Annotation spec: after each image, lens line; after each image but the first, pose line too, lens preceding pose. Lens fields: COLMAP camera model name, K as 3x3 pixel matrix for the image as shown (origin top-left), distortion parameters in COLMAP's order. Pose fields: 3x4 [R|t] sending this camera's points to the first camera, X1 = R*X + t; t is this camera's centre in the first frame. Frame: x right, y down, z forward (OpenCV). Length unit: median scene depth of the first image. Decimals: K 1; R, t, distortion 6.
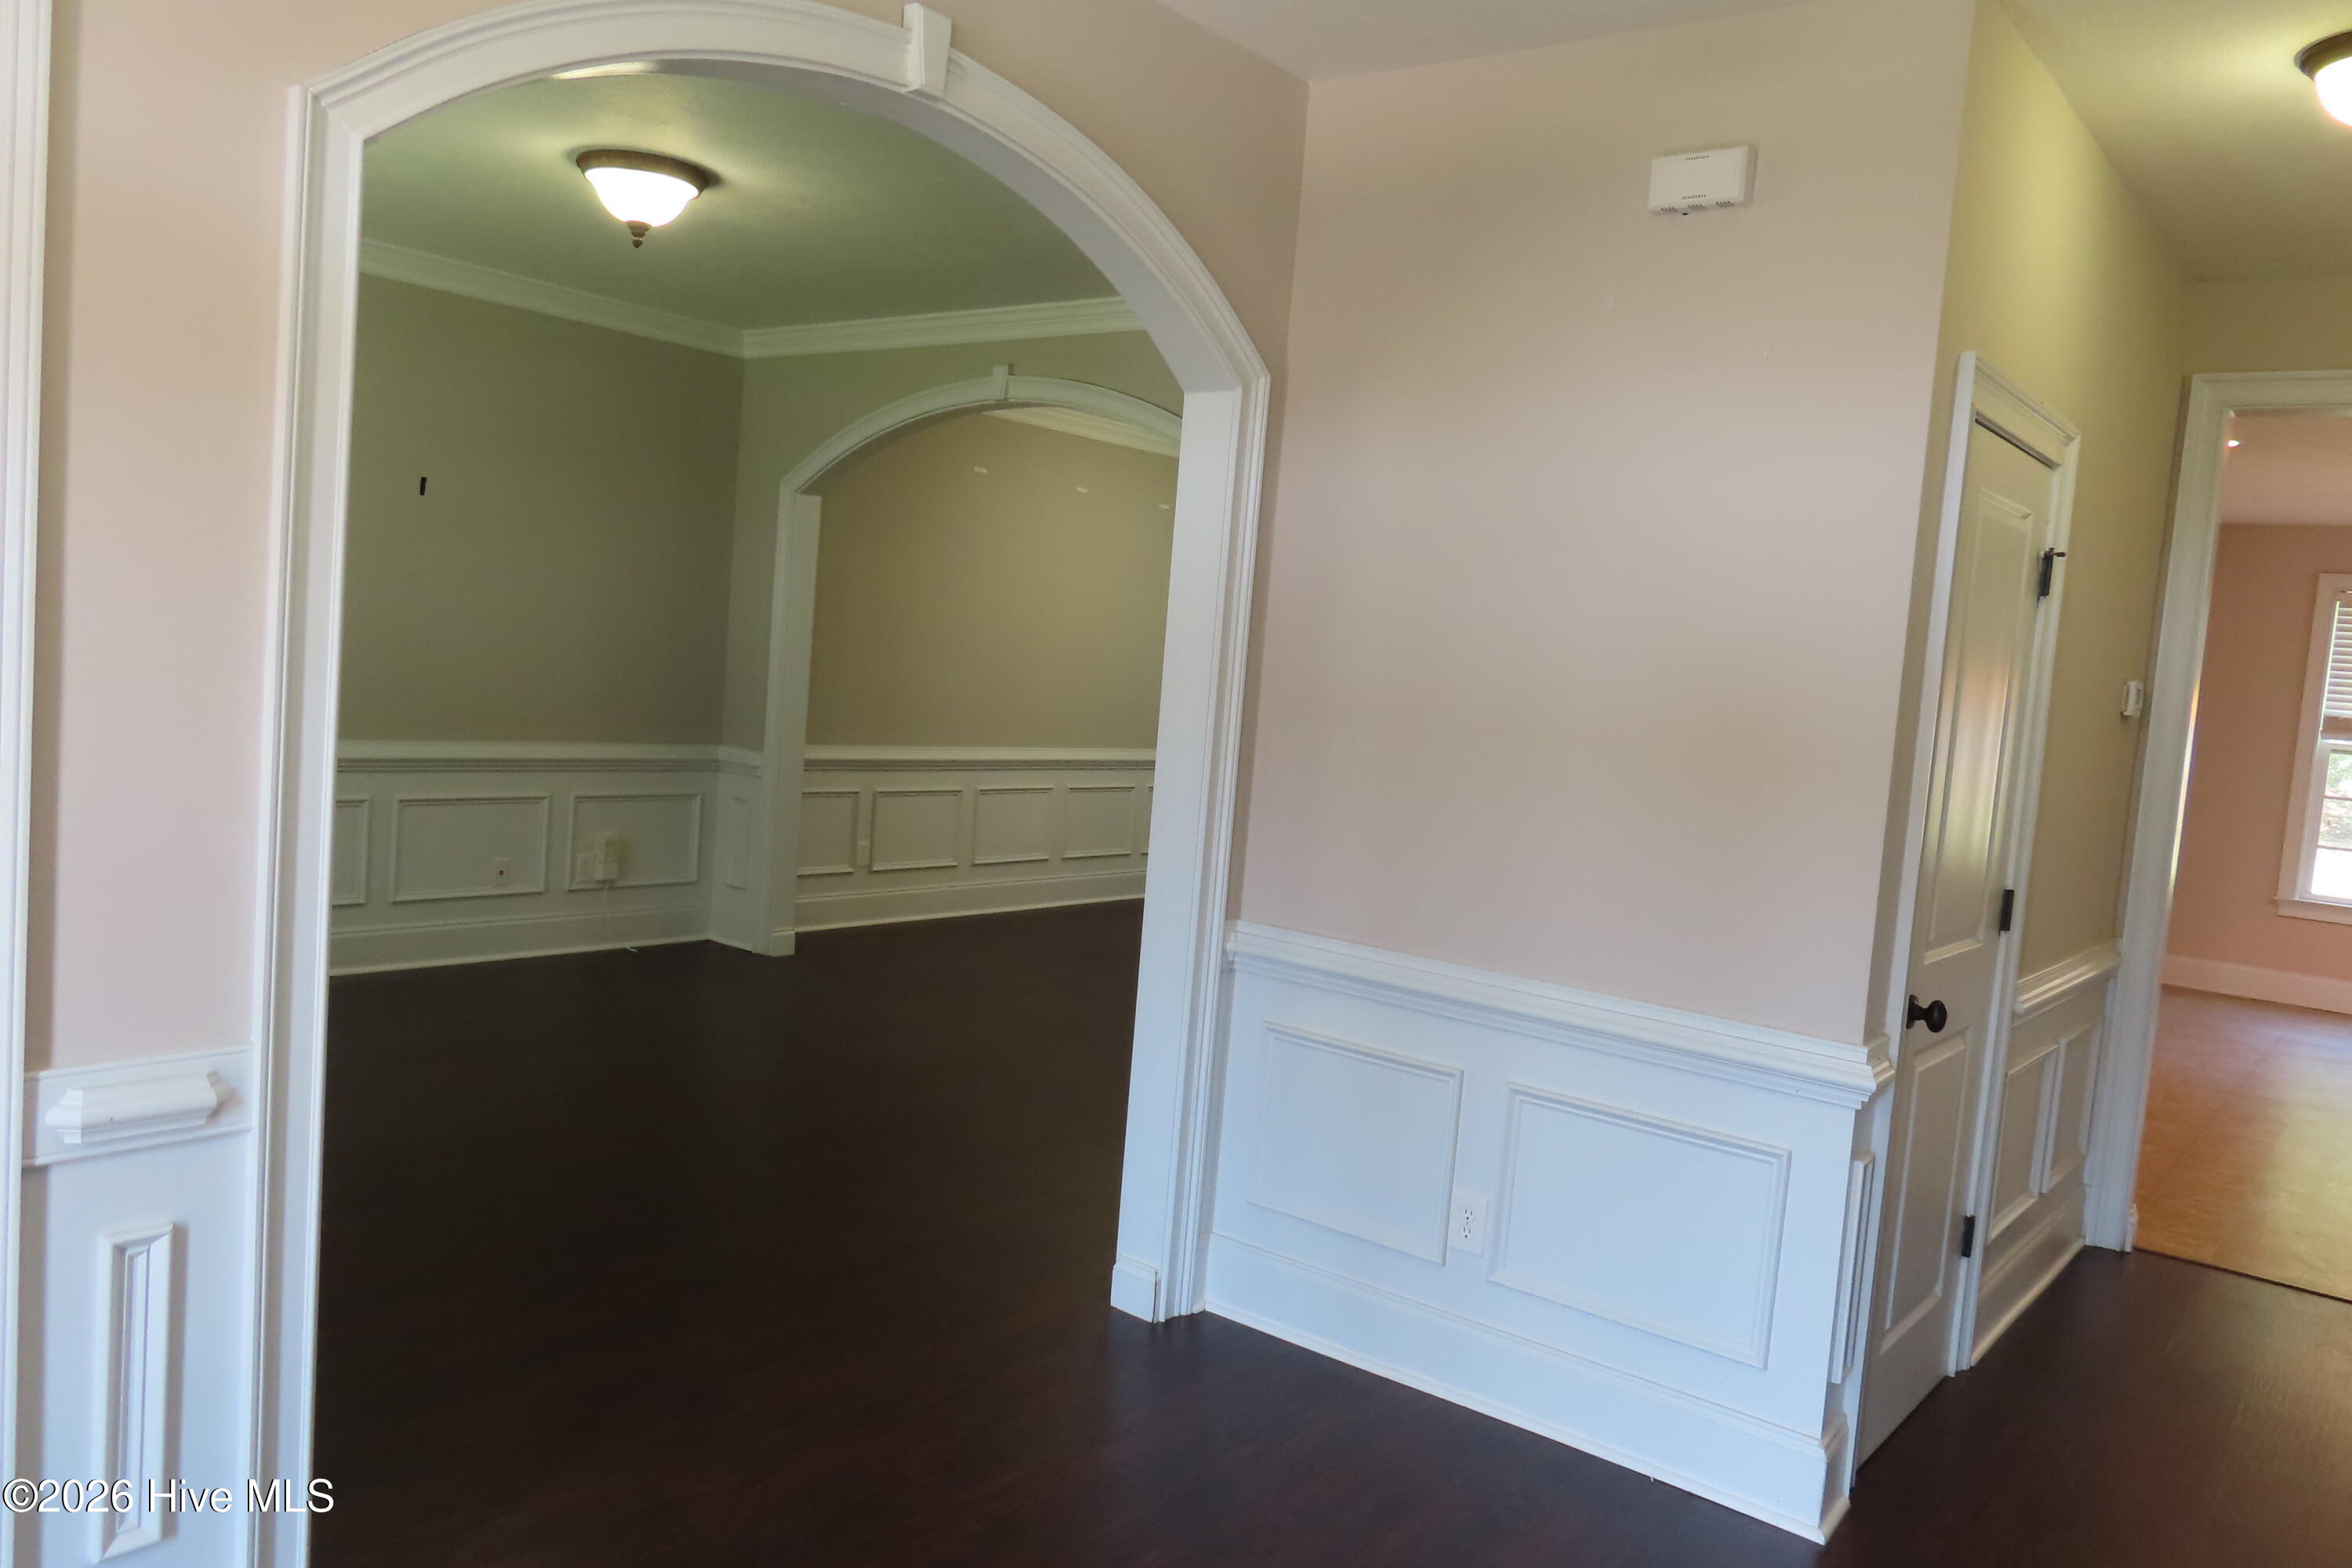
lens RADIAL K [[1689.4, 0, 1176.0], [0, 1689.4, 784.0], [0, 0, 1]] dist [0.002485, -0.007377]
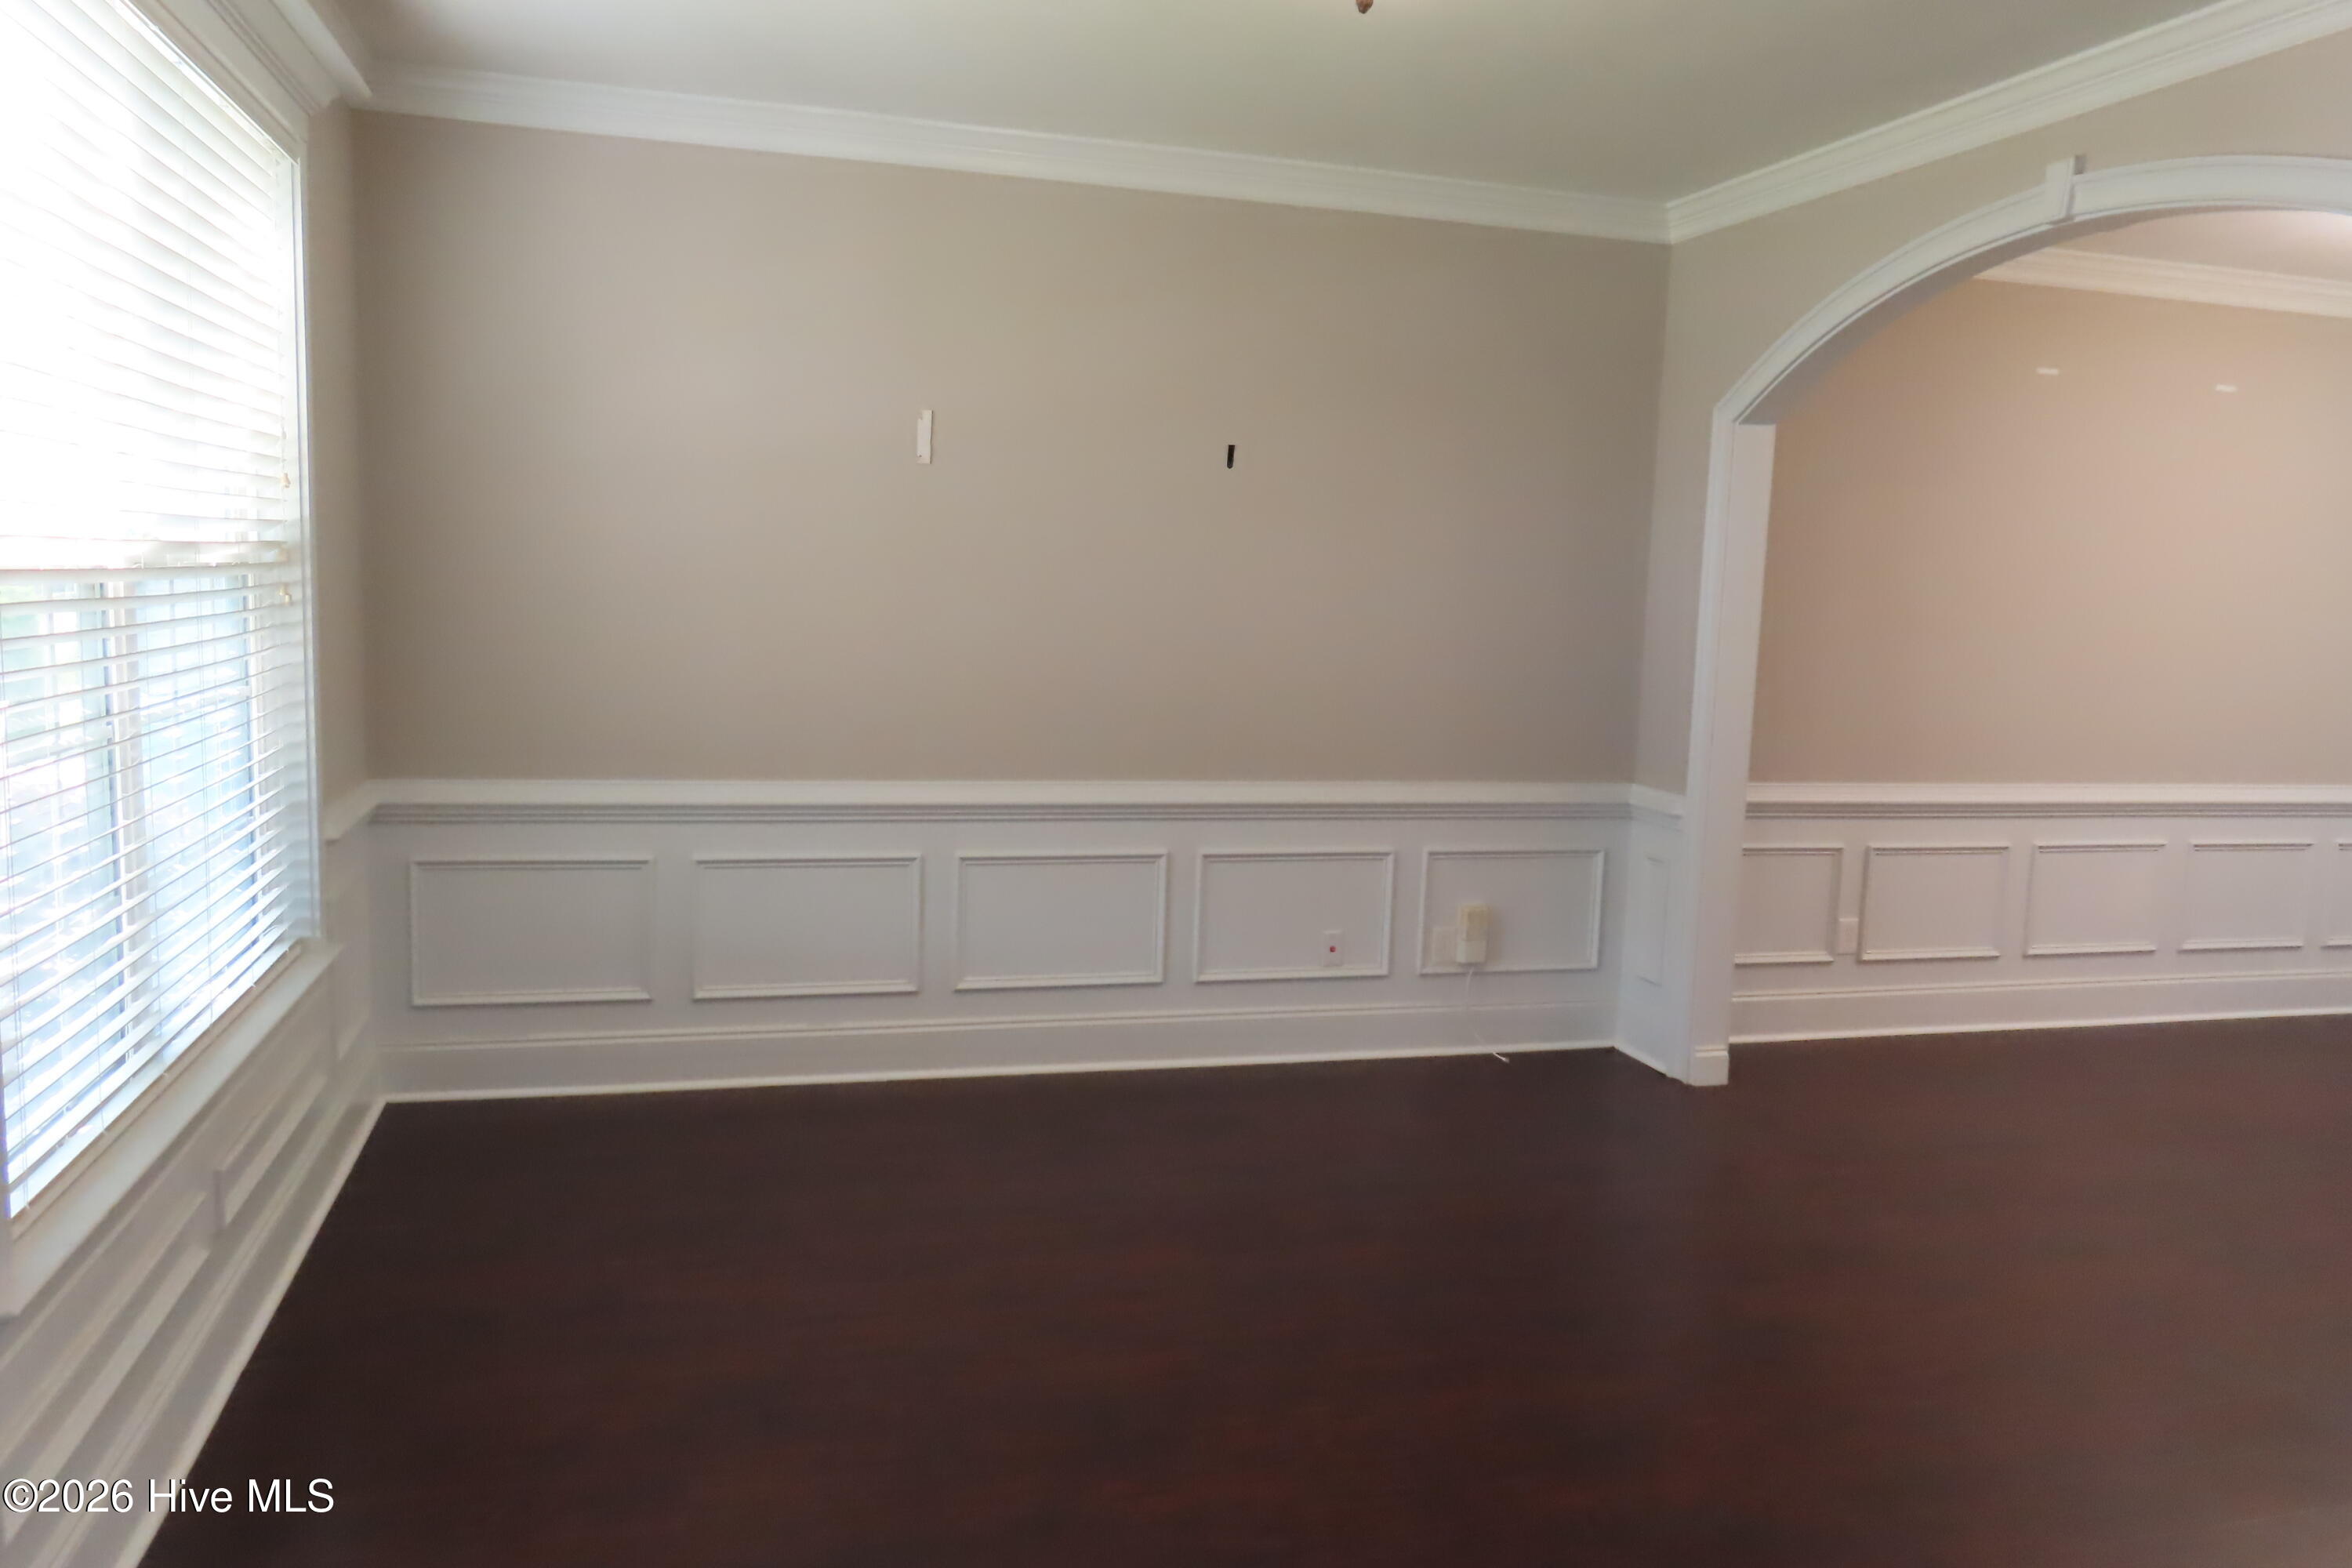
lens RADIAL K [[1689.4, 0, 1176.0], [0, 1689.4, 784.0], [0, 0, 1]] dist [0.002485, -0.007377]
pose [[0.817492, 0.017490, -0.575674, -0.011253], [-0.015512, 0.999845, 0.008349, -0.026499], [0.575731, 0.002104, 0.817636, 0.297571]]
